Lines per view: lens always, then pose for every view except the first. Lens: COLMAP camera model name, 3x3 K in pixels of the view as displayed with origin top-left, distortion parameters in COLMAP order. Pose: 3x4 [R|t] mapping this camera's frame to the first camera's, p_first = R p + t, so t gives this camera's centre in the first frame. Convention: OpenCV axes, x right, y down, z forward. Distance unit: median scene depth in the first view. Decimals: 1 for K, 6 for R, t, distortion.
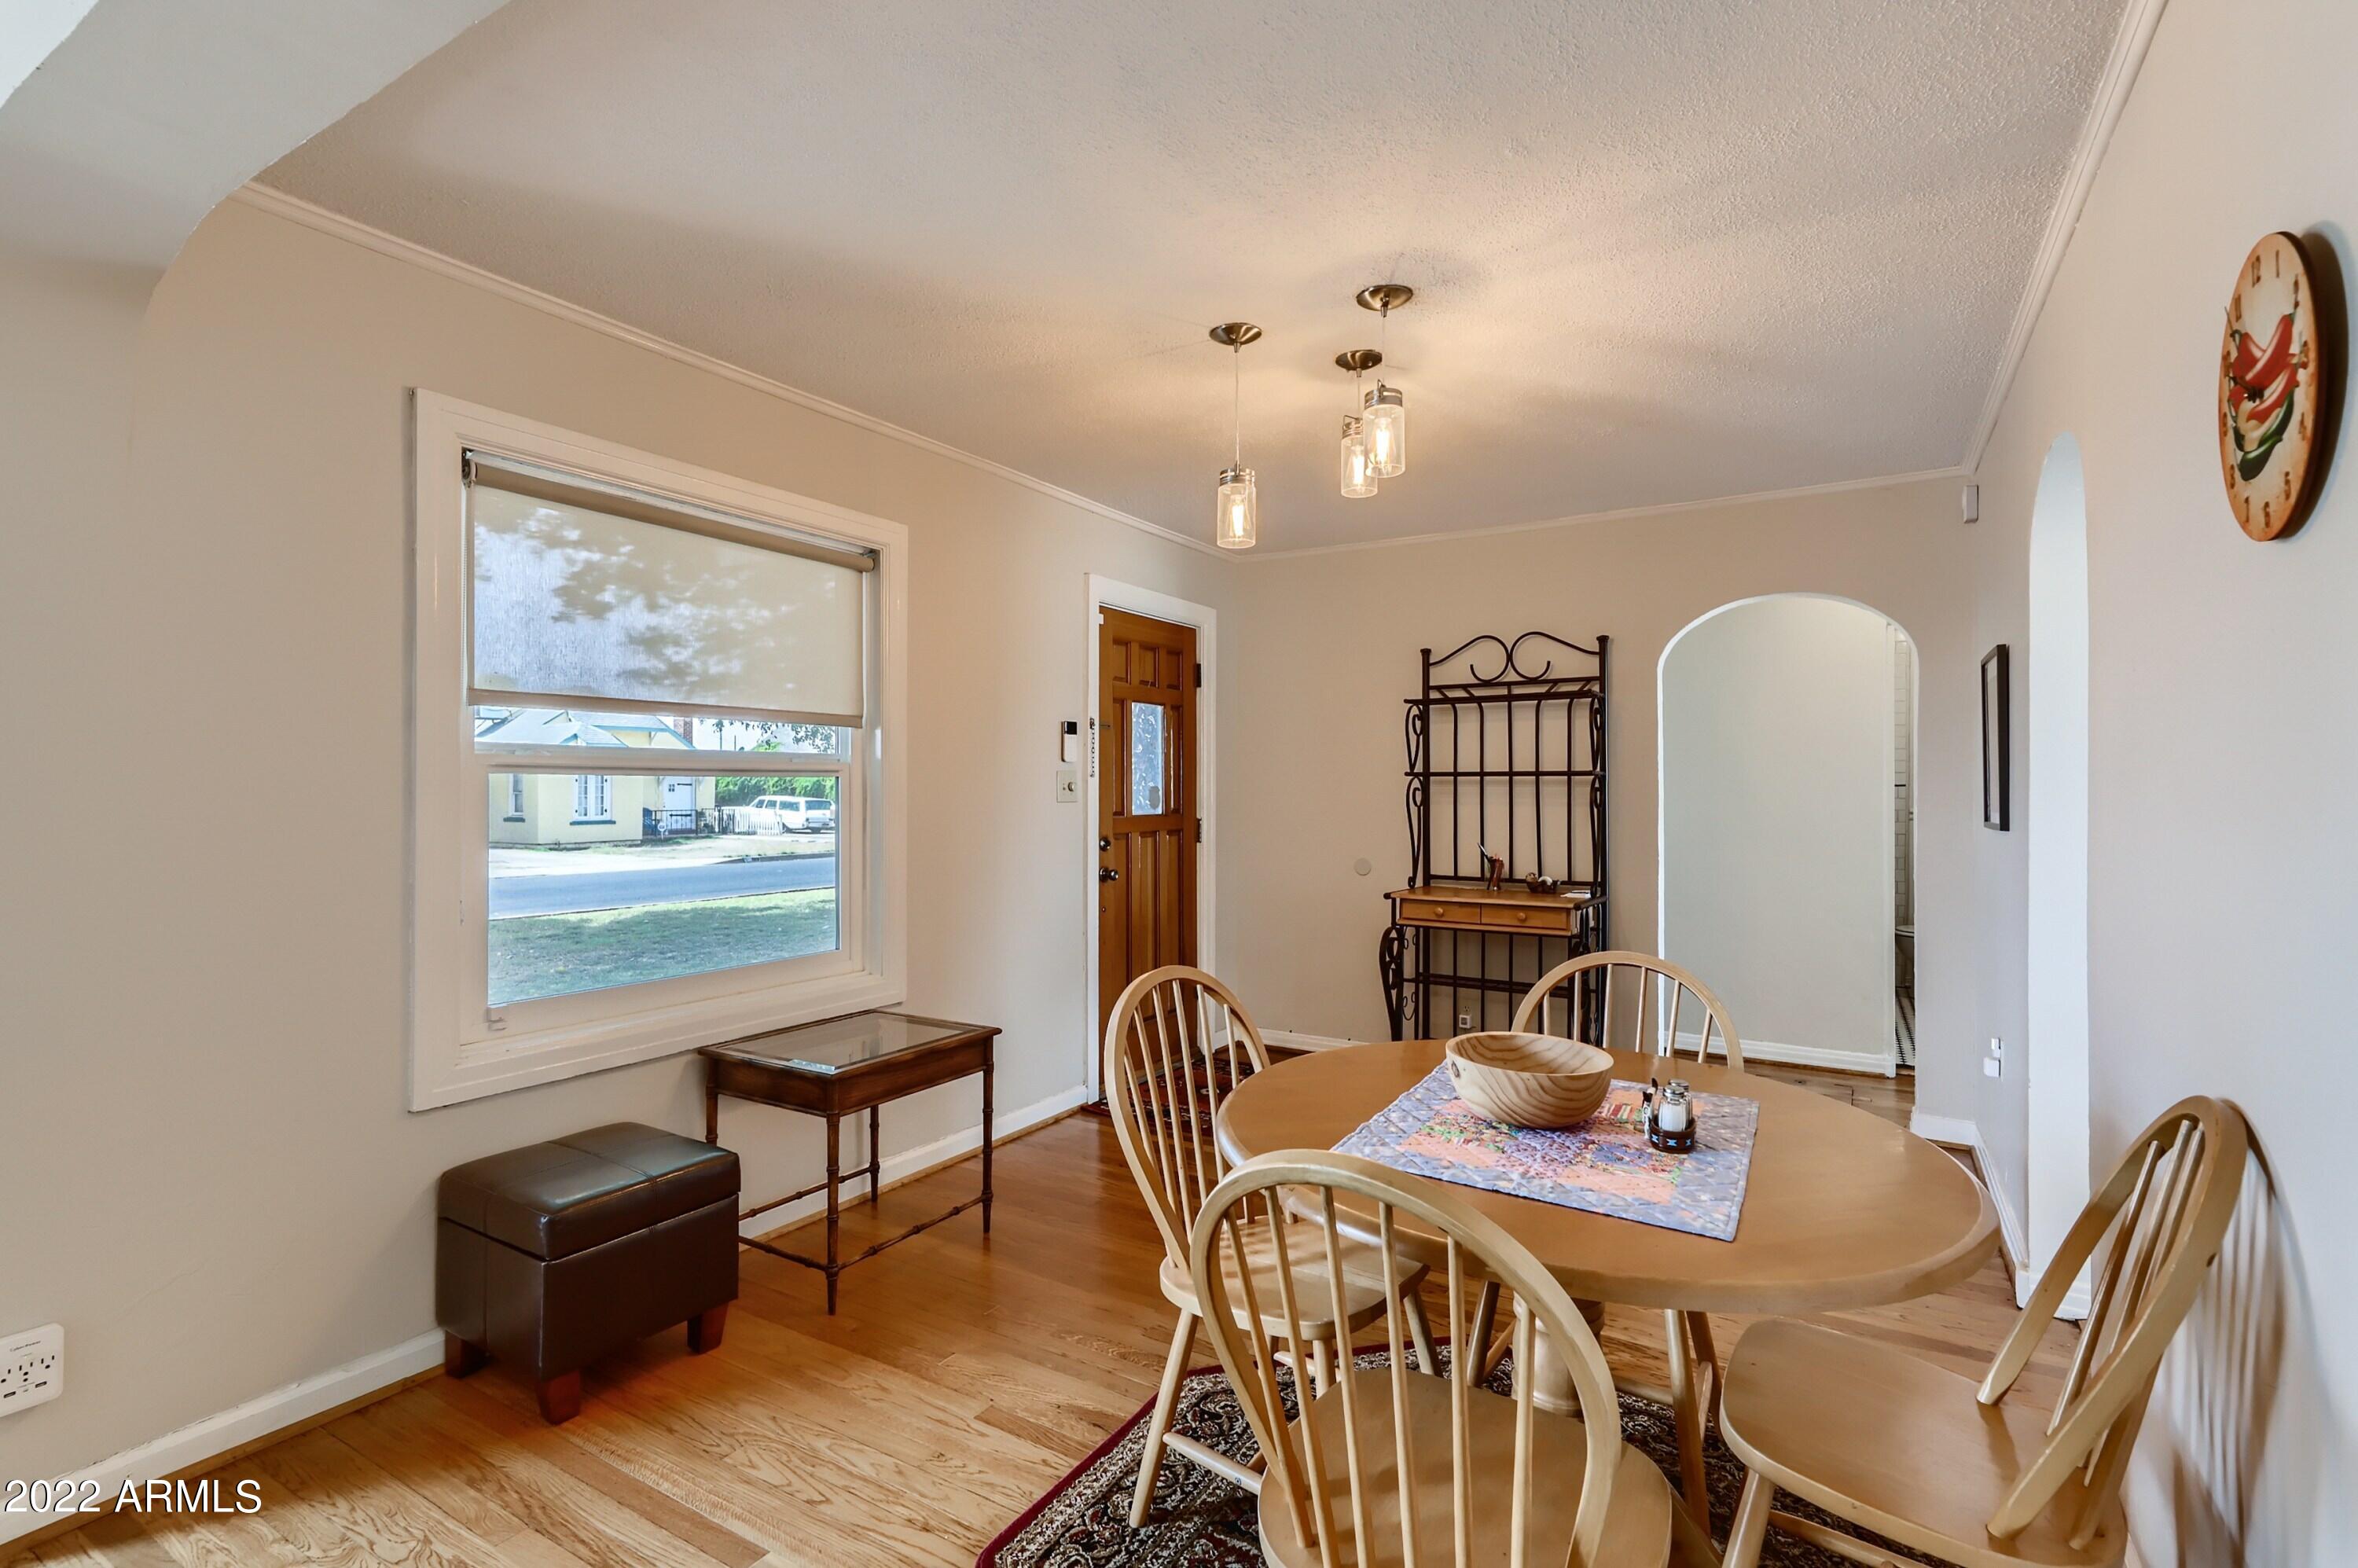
lens RADIAL K [[1086.7, 0, 1171.5], [0, 1086.7, 778.6], [0, 0, 1]] dist [0.001348, -0.000158]
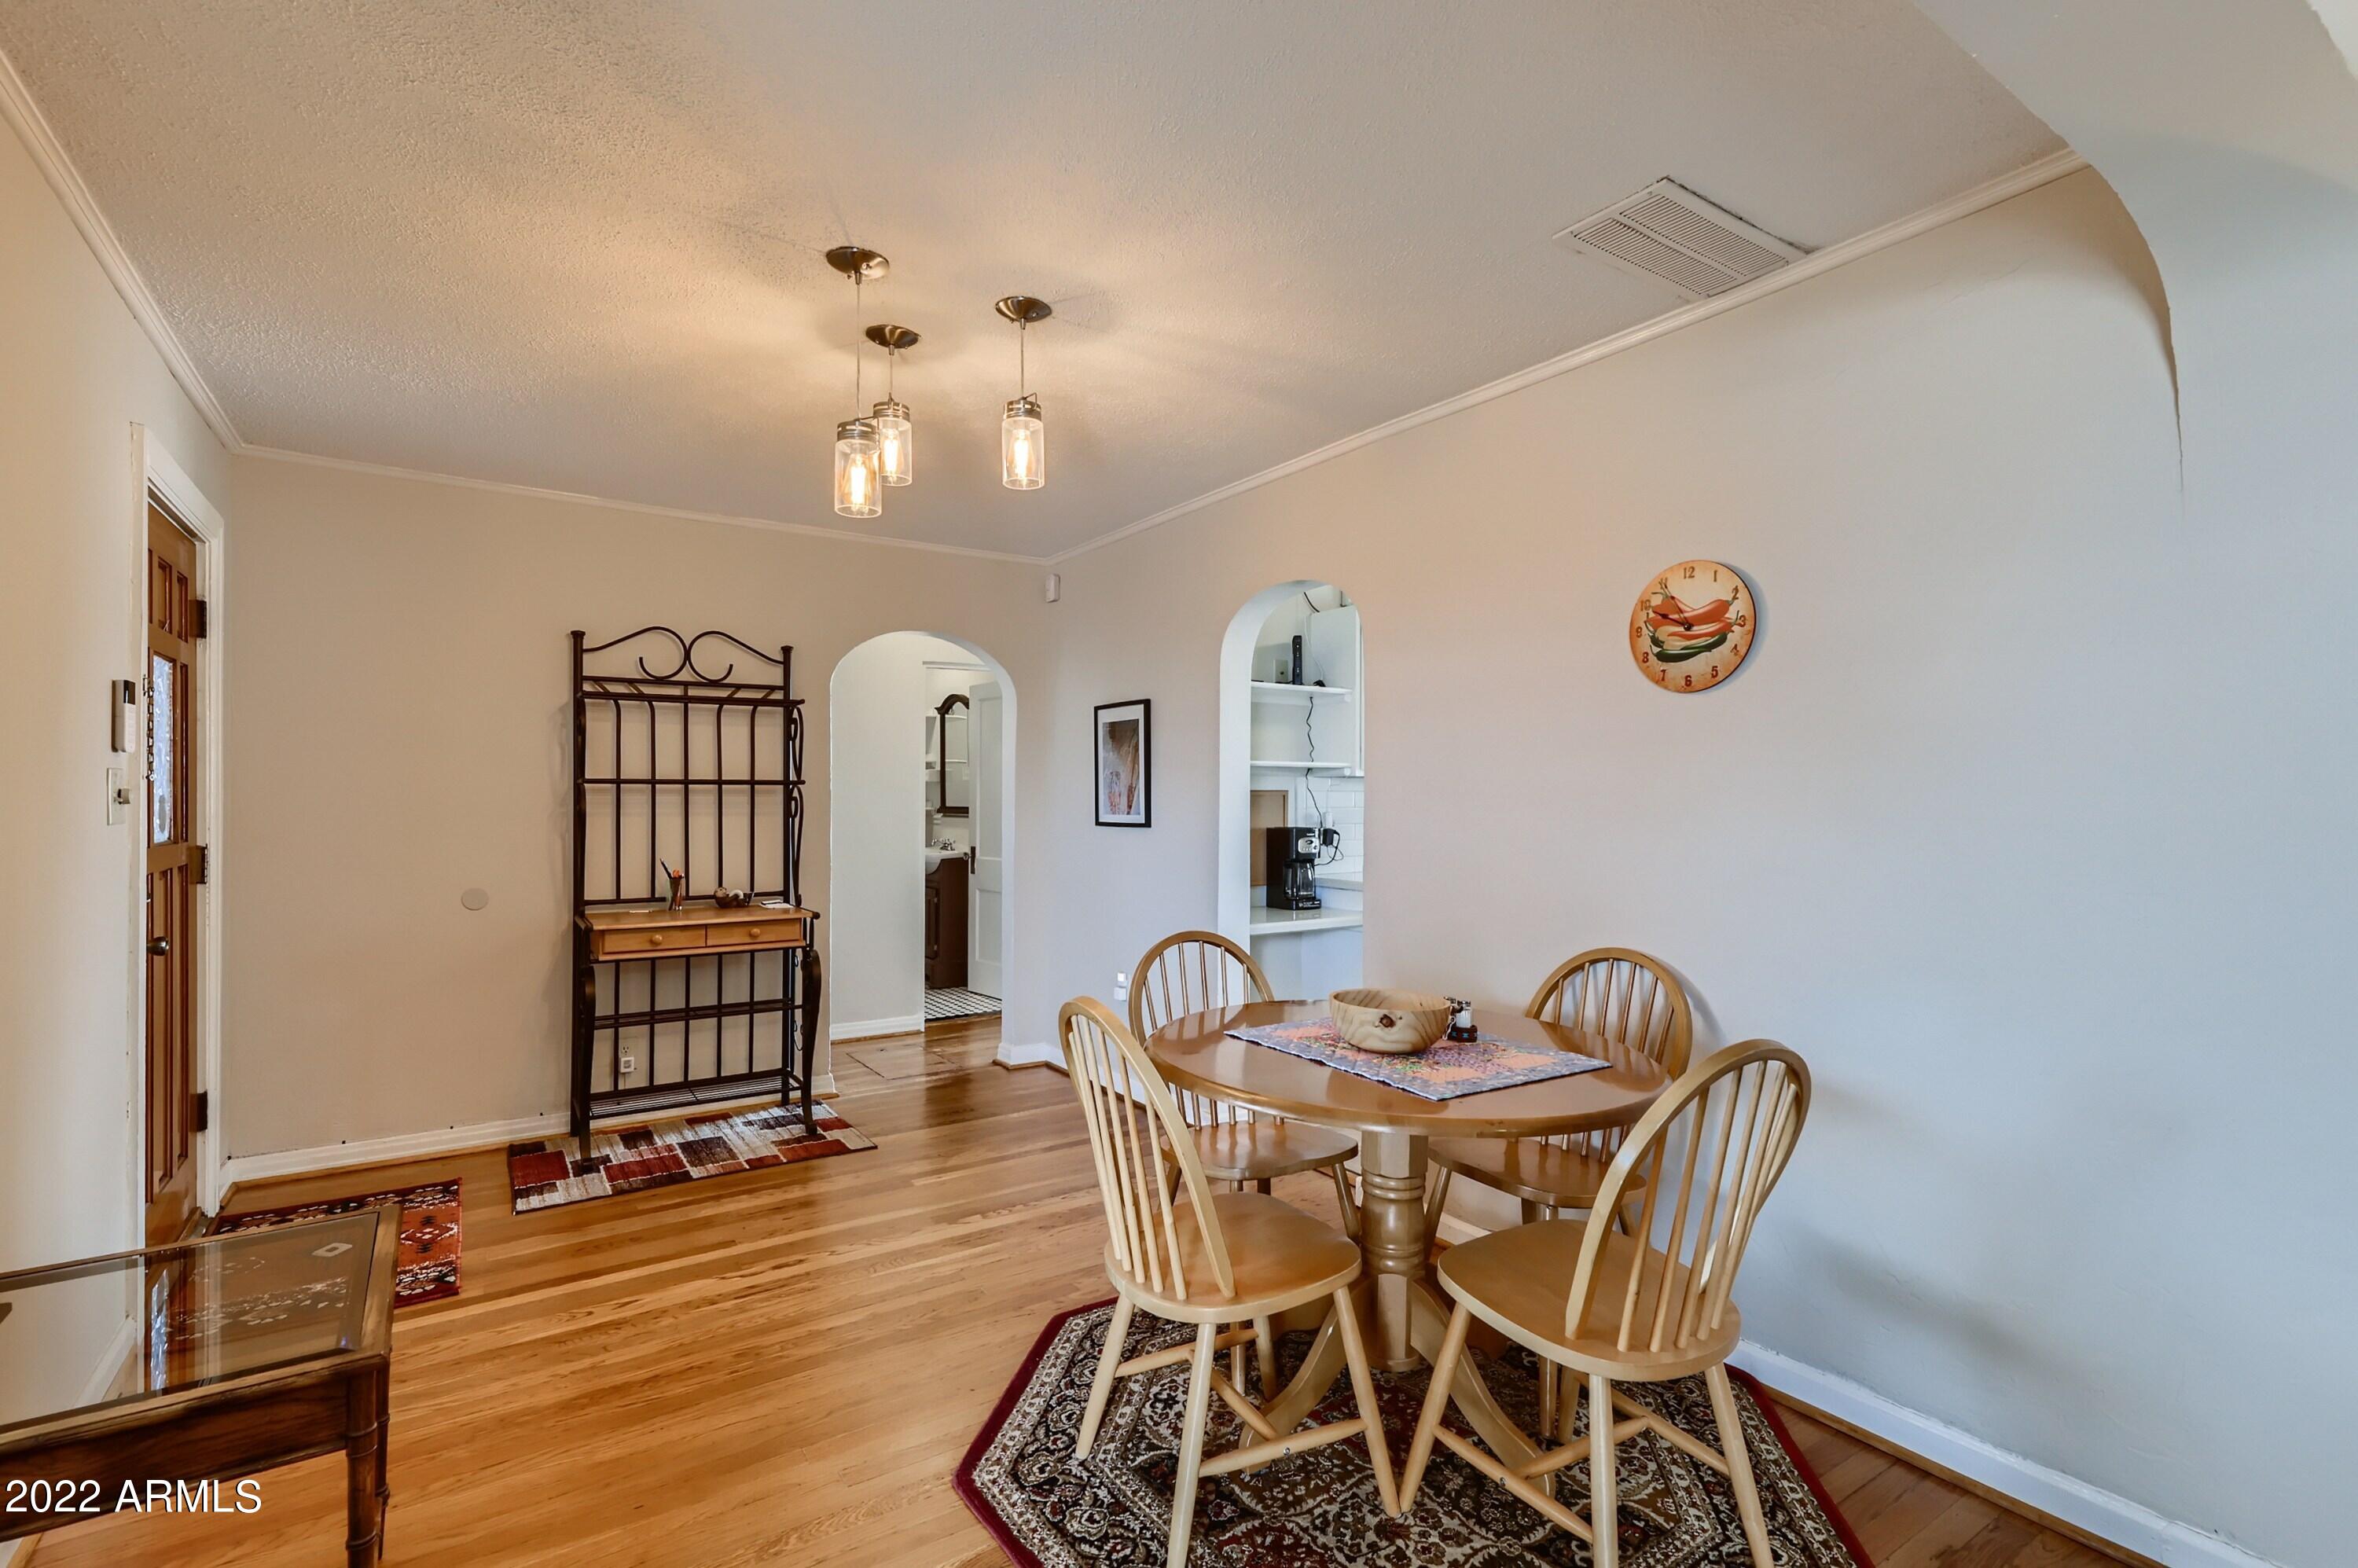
lens RADIAL K [[1080.2, 0, 1175.8], [0, 1080.2, 796.0], [0, 0, 1]] dist [0.006383, 0.000307]
pose [[0.410244, -0.000011, 0.911976, -0.360680], [-0.009750, 0.999943, 0.004399, -0.000527], [-0.911924, -0.010697, 0.410220, 0.253798]]
